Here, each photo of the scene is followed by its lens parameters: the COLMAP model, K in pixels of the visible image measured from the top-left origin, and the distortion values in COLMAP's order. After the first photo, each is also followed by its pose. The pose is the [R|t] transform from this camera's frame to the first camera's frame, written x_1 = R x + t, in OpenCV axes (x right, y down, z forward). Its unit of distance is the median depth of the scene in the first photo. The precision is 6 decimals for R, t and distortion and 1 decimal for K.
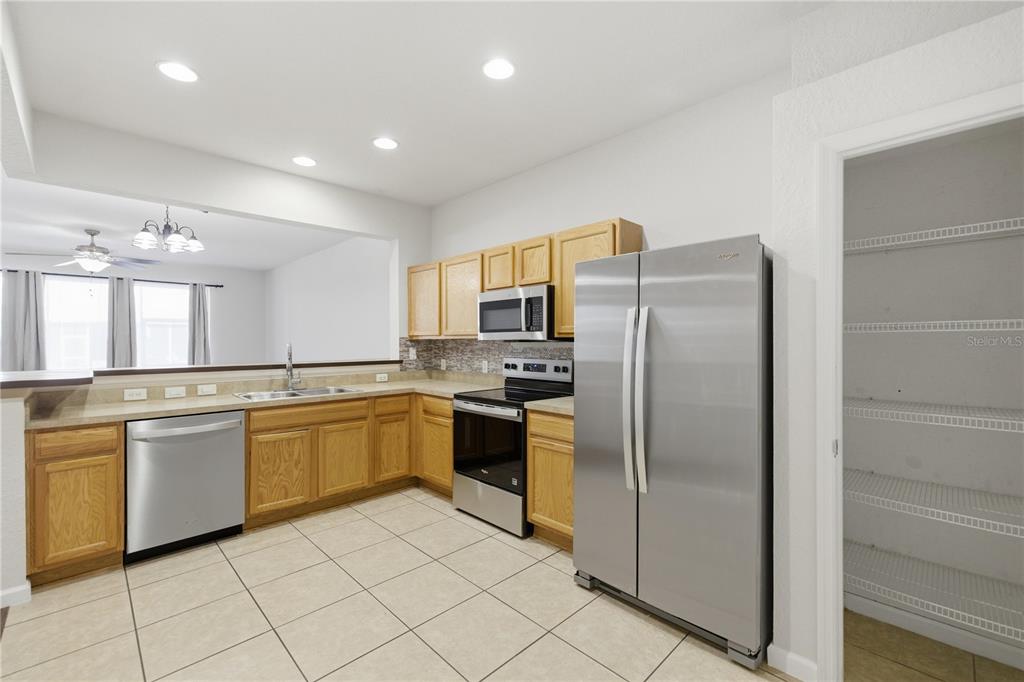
lens RADIAL K [[433.4, 0, 513.6], [0, 433.4, 341.0], [0, 0, 1]] dist [-0.000940, -0.000690]
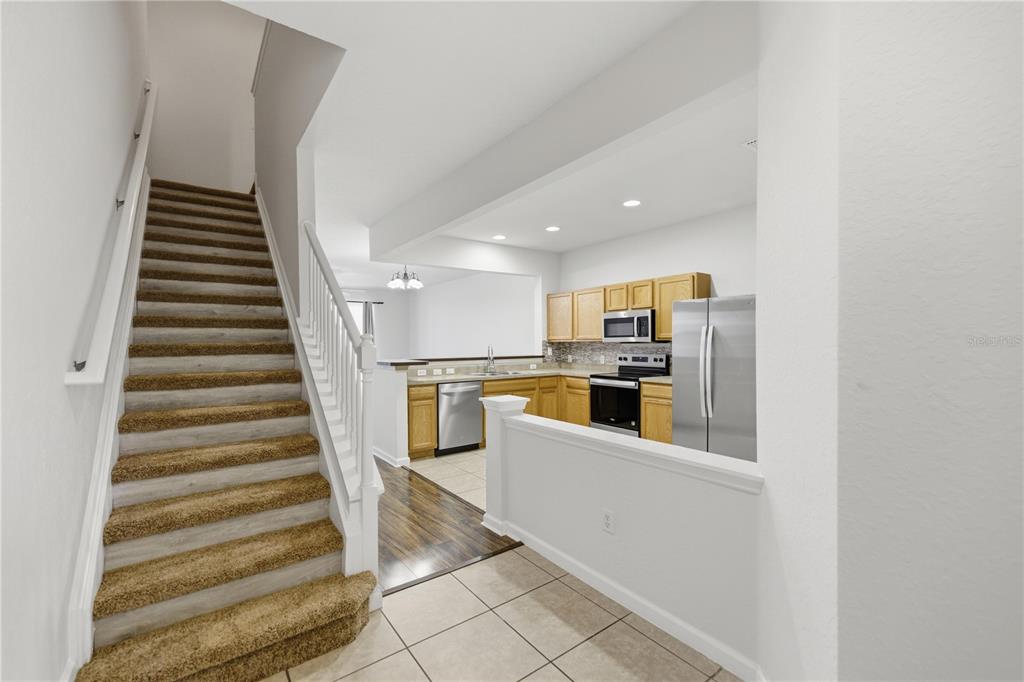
lens RADIAL K [[433.4, 0, 506.3], [0, 433.4, 343.2], [0, 0, 1]] dist [-0.000940, -0.000690]
pose [[0.986600, -0.005266, -0.163074, -0.180969], [0.005841, 0.999978, 0.003042, -0.005510], [0.163054, -0.003953, 0.986609, -0.671170]]
